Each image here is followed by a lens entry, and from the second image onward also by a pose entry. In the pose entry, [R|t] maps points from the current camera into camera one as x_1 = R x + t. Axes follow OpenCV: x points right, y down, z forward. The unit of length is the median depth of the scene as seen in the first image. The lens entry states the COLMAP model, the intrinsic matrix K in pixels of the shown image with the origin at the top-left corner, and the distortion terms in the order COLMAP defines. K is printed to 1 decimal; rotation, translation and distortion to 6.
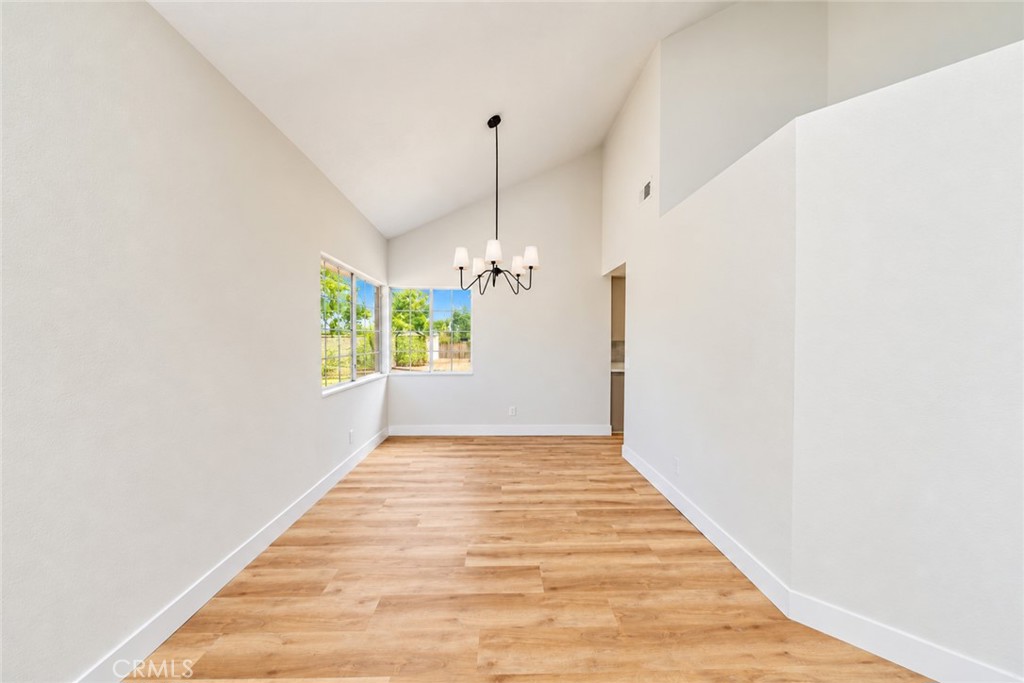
lens RADIAL K [[356.7, 0, 507.7], [0, 356.7, 339.8], [0, 0, 1]] dist [-0.012332, 0.000004]
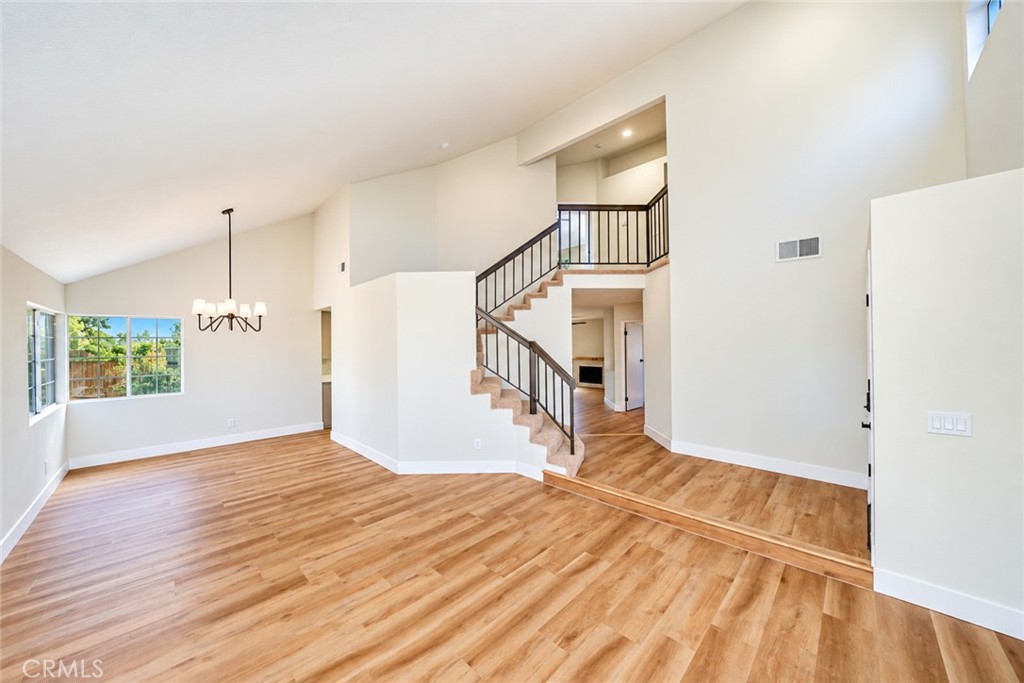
lens RADIAL K [[356.7, 0, 505.6], [0, 356.7, 343.1], [0, 0, 1]] dist [-0.012332, 0.000004]
pose [[0.732549, -0.011059, 0.680625, -0.164601], [0.019790, 0.999791, -0.005054, -0.053353], [-0.680427, 0.017172, 0.732615, -0.666822]]
